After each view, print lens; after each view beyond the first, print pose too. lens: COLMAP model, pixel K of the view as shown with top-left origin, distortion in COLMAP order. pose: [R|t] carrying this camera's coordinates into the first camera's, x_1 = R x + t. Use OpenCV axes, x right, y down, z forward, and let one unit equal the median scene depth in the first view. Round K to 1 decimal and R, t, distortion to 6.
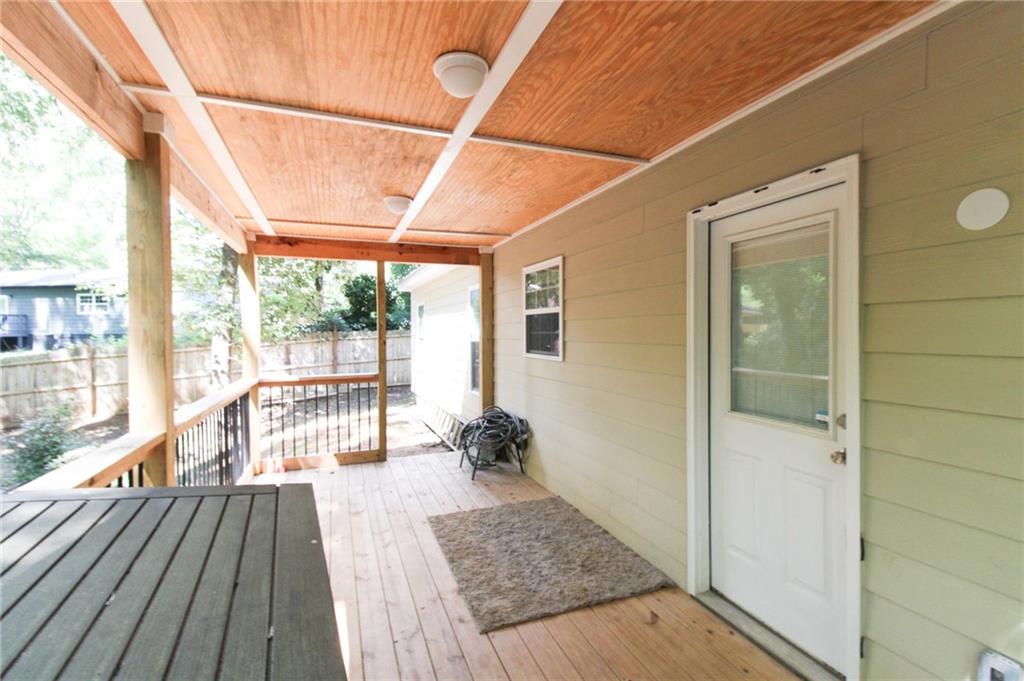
lens RADIAL K [[479.9, 0, 512.0], [0, 479.9, 340.5], [0, 0, 1]] dist [-0.000183, 0.000022]
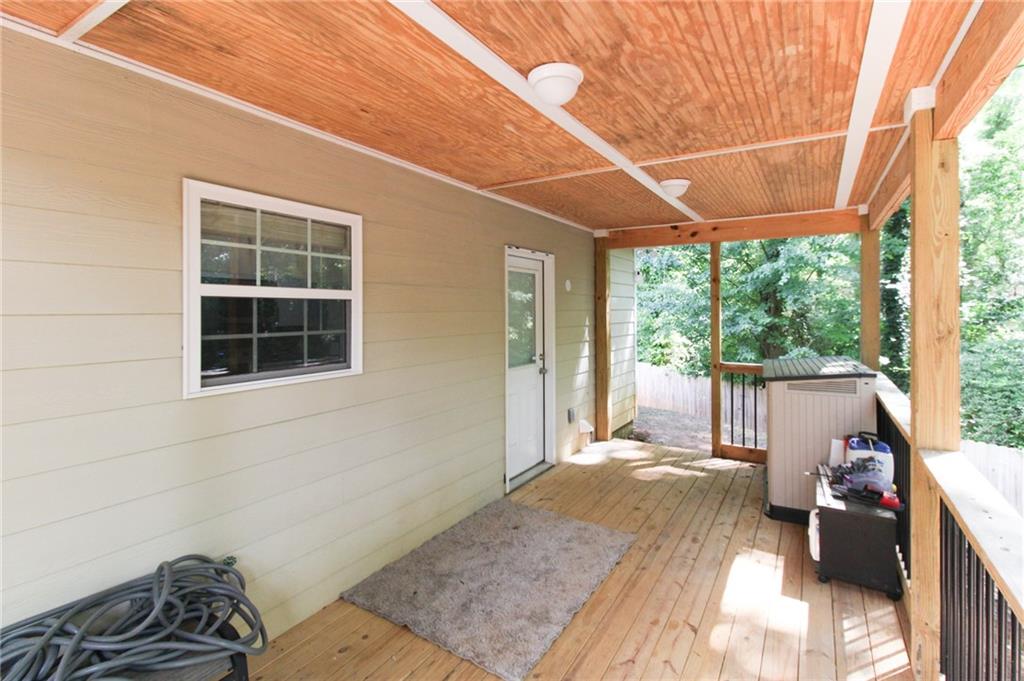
lens RADIAL K [[491.7, 0, 513.2], [0, 491.7, 313.8], [0, 0, 1]] dist [0.000365, 0.000004]
pose [[-0.613293, 0.002896, 0.789850, -0.956816], [0.021663, 0.999679, 0.013155, -0.071976], [-0.789559, 0.025179, -0.613158, 2.088715]]
